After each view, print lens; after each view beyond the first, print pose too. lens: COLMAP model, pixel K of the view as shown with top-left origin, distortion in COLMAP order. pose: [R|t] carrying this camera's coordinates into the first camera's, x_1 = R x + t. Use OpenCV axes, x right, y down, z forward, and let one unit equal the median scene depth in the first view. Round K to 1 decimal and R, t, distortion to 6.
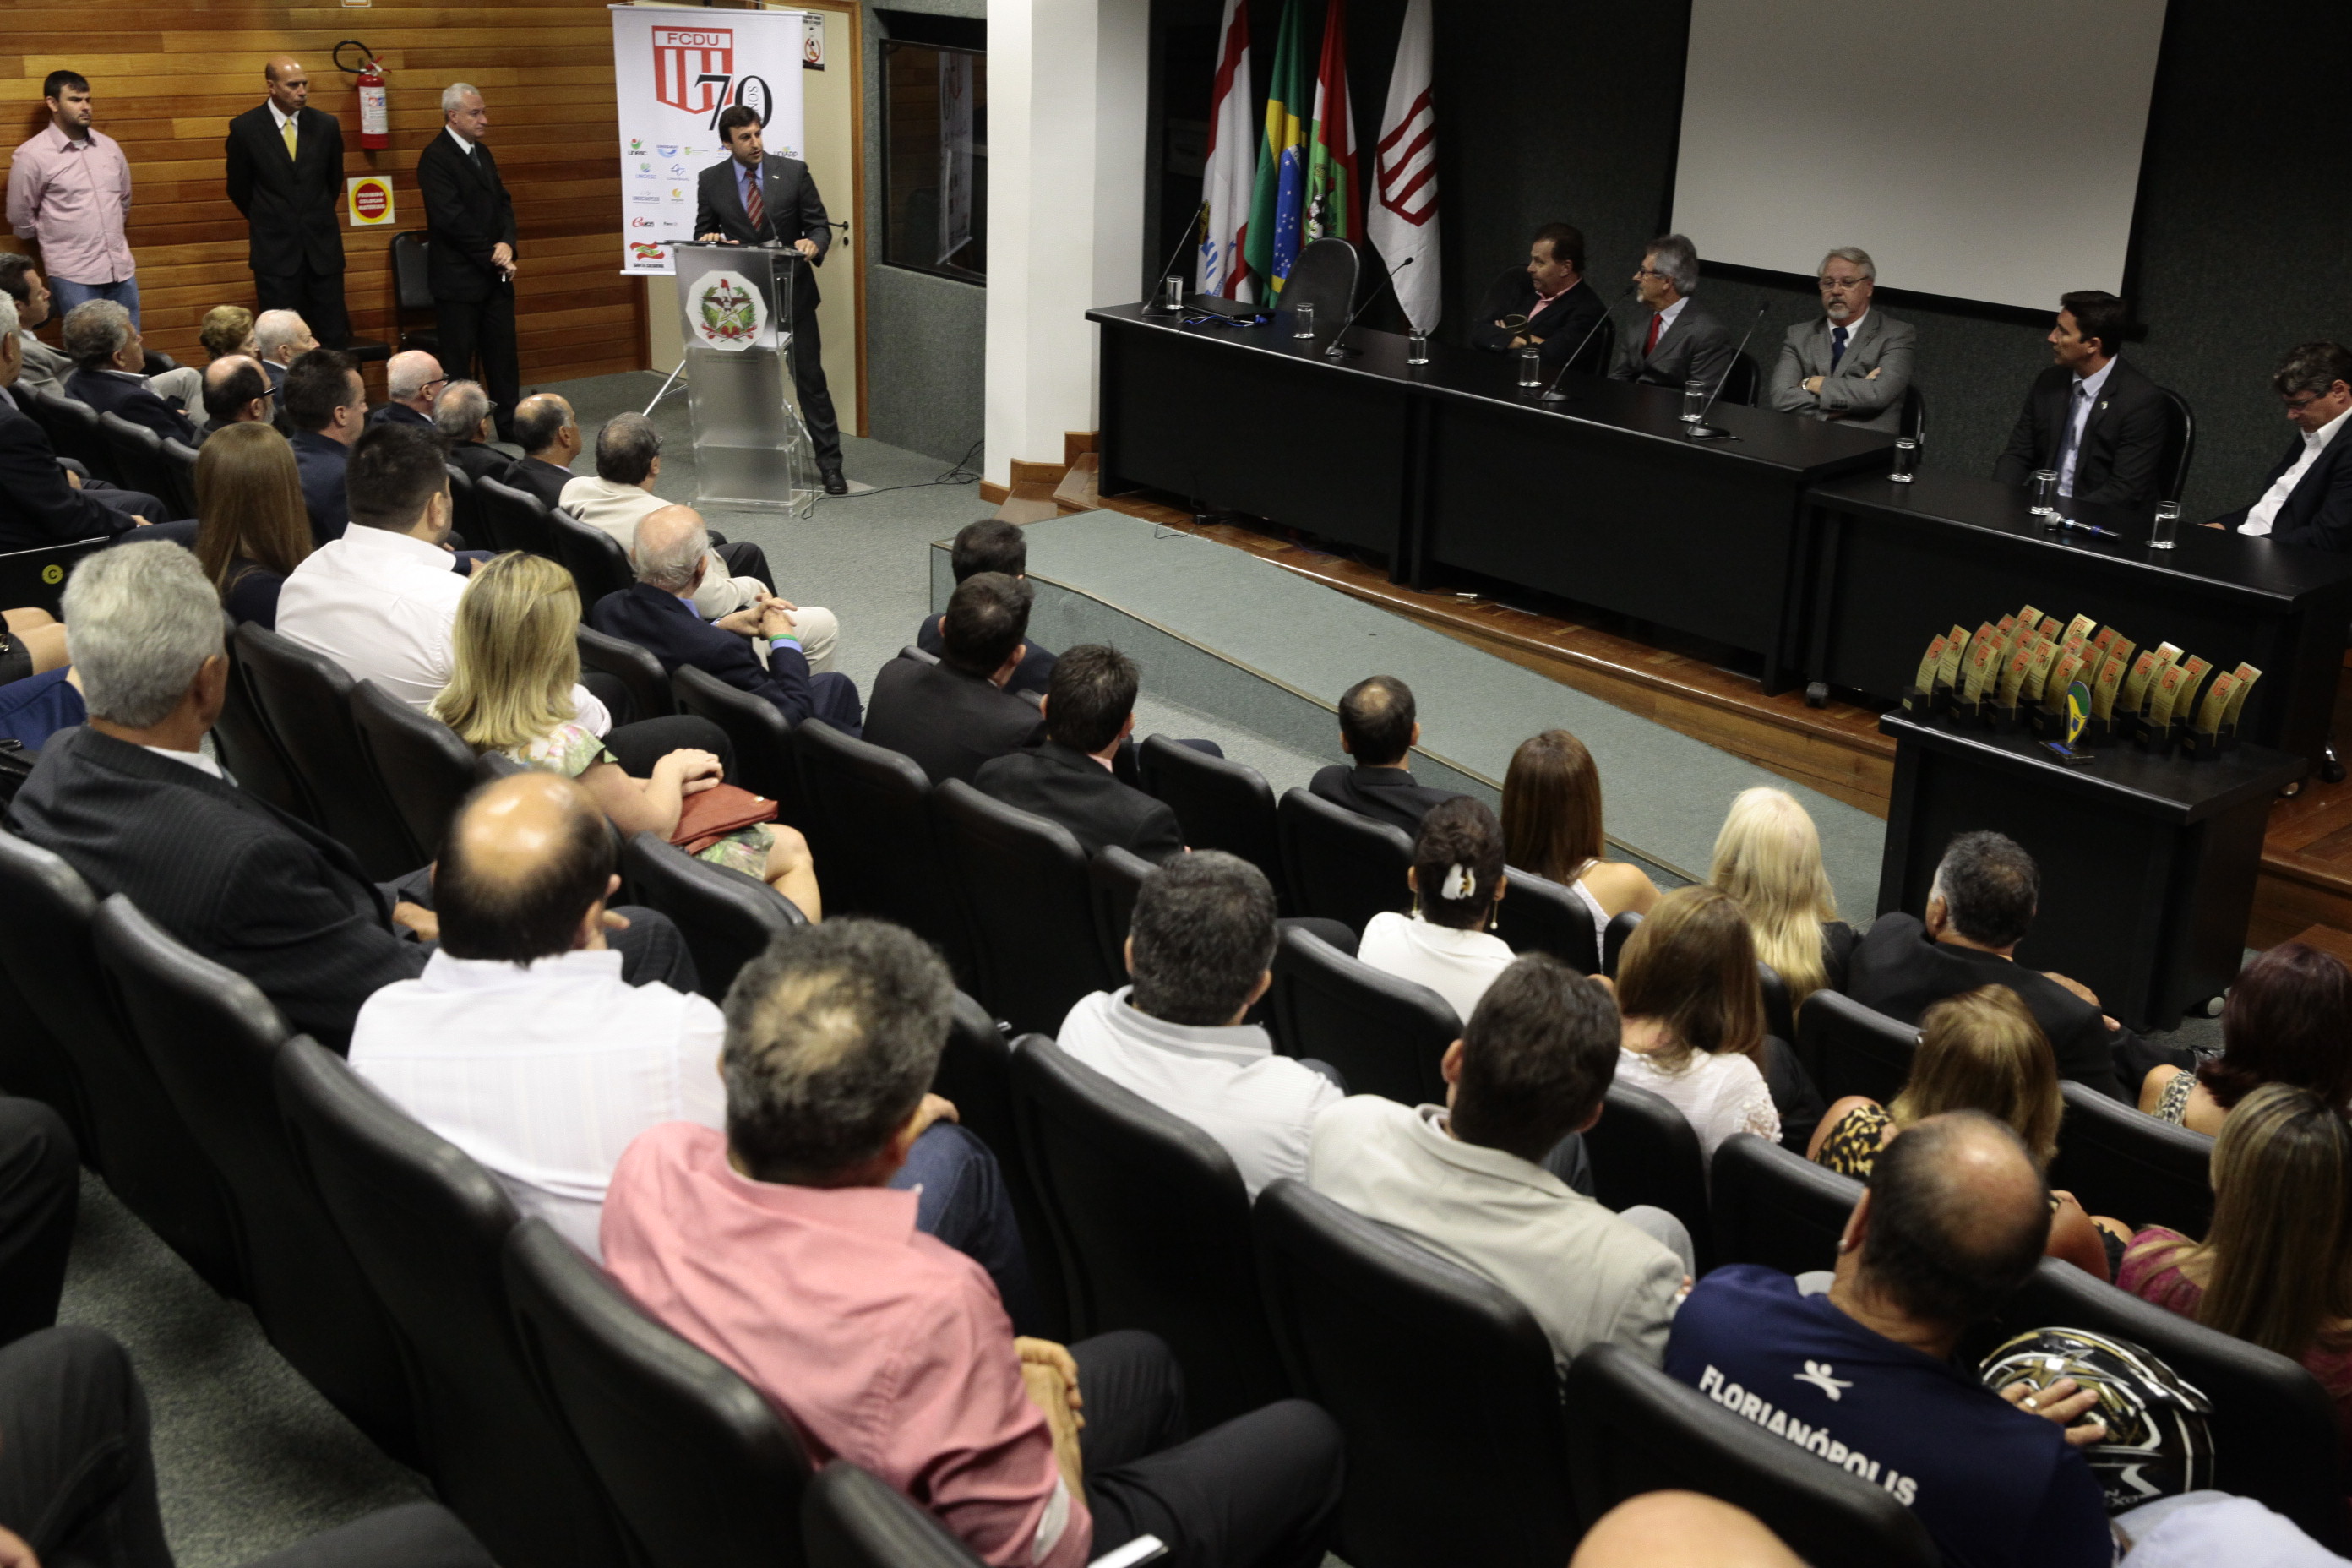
lens RADIAL K [[2564.9, 0, 1176.0], [0, 2564.9, 784.0], [0, 0, 1]] dist [0.003220, 0.131790]
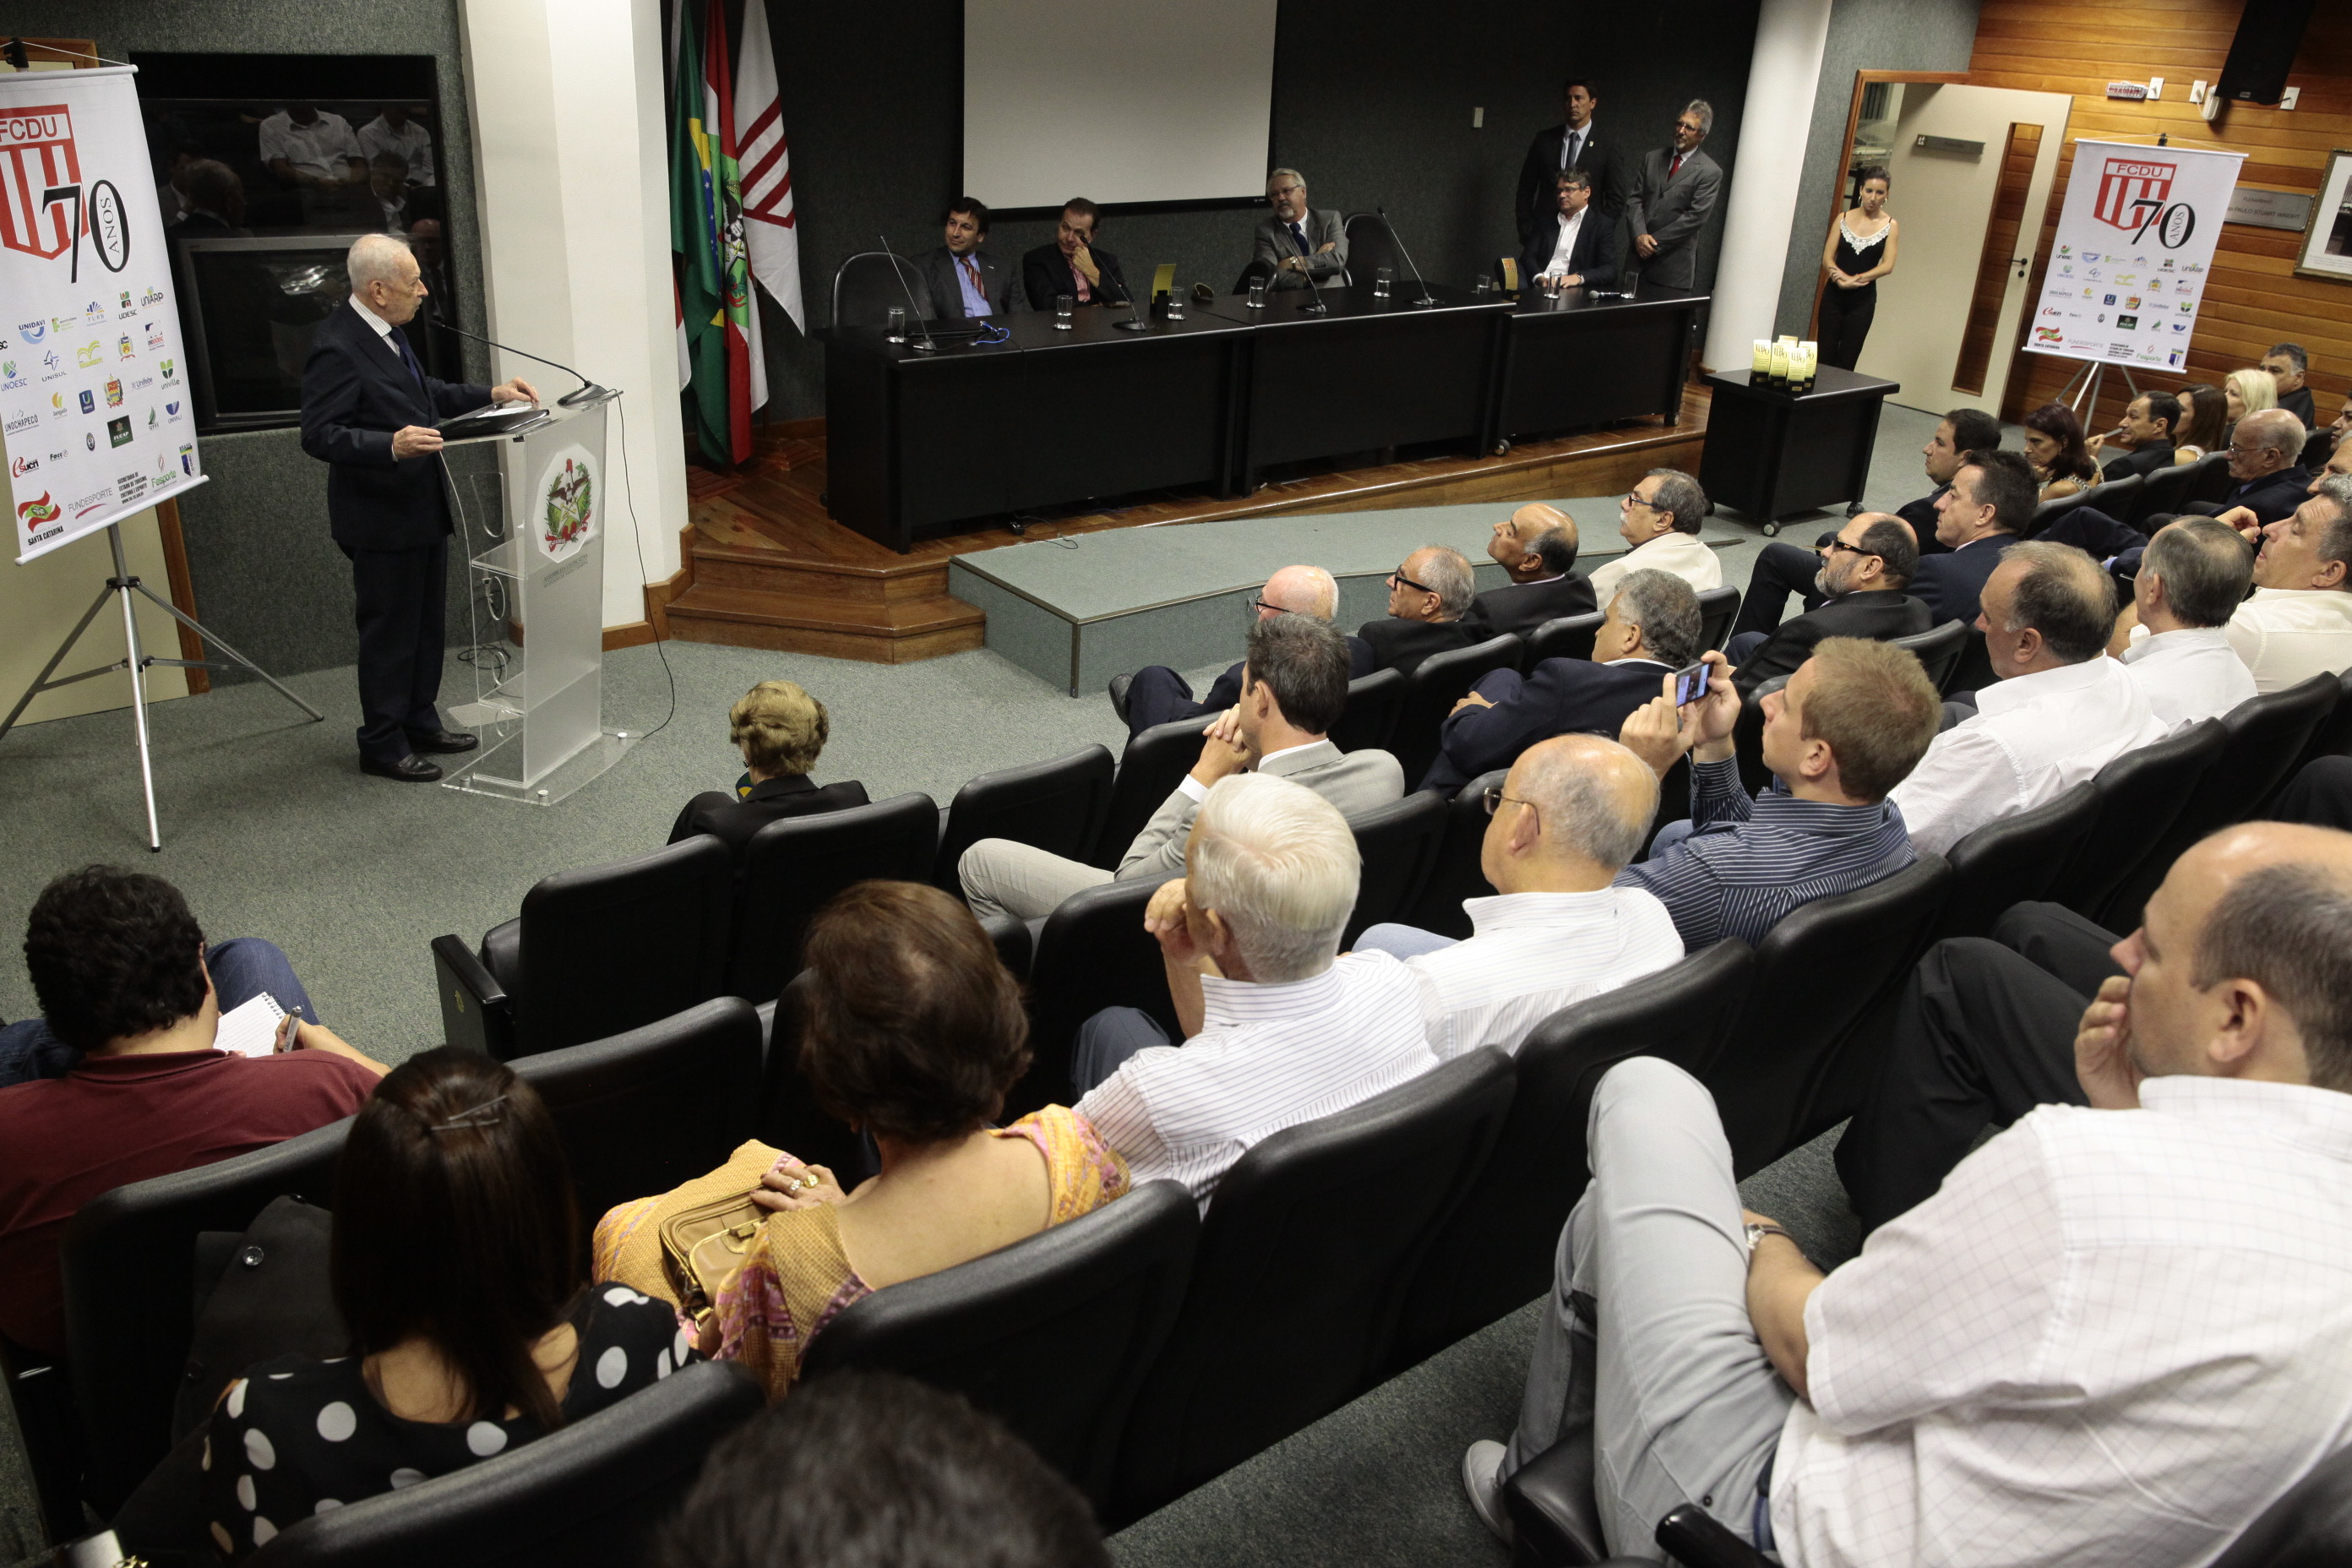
lens RADIAL K [[1846.8, 0, 1179.5], [0, 1846.8, 786.7], [0, 0, 1]] dist [-0.076601, 0.091037]
pose [[0.068934, -0.430952, 0.899738, -0.649528], [0.294395, 0.870507, 0.394396, -0.266650], [-0.953194, 0.237691, 0.186878, 0.772129]]
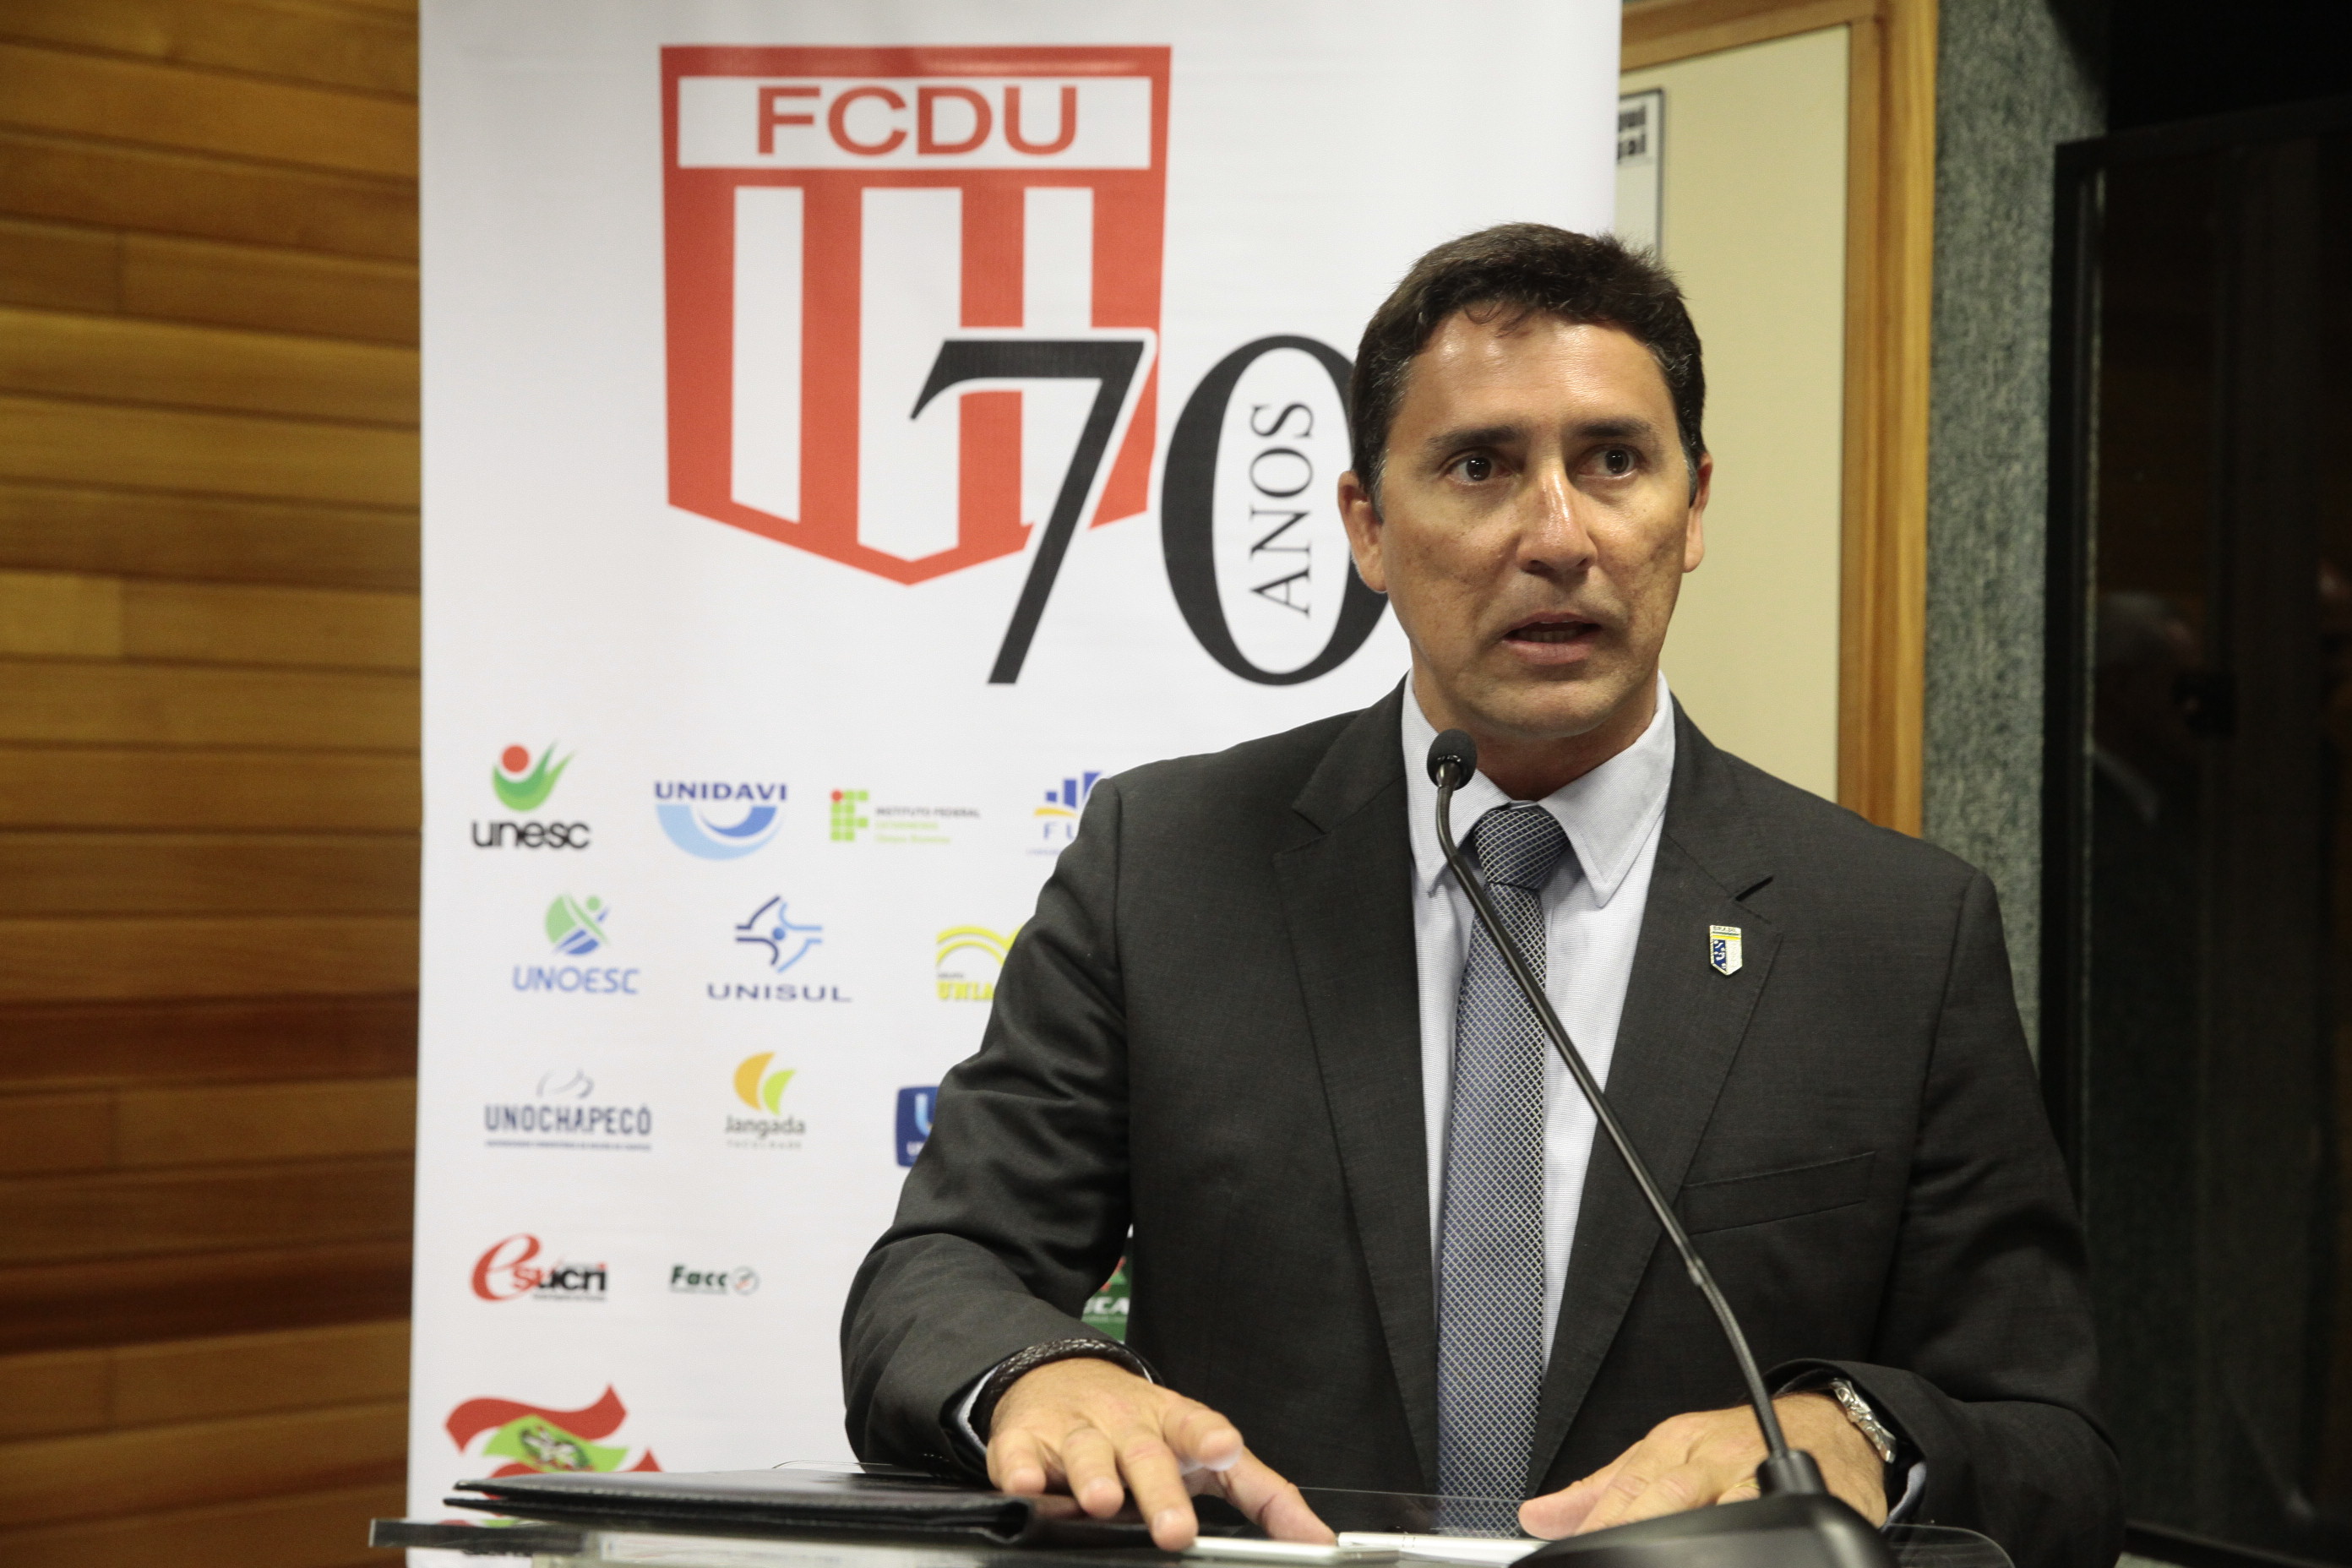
lens RADIAL K [[3560.2, 0, 1176.0], [0, 3560.2, 784.0], [0, 0, 1]] dist [0.107346, 0.045854]
pose [[0.994445, -0.015294, -0.104140, -0.162429], [-0.020935, 0.940883, -0.338085, -0.193041], [0.103154, 0.338387, 0.935336, 0.878607]]
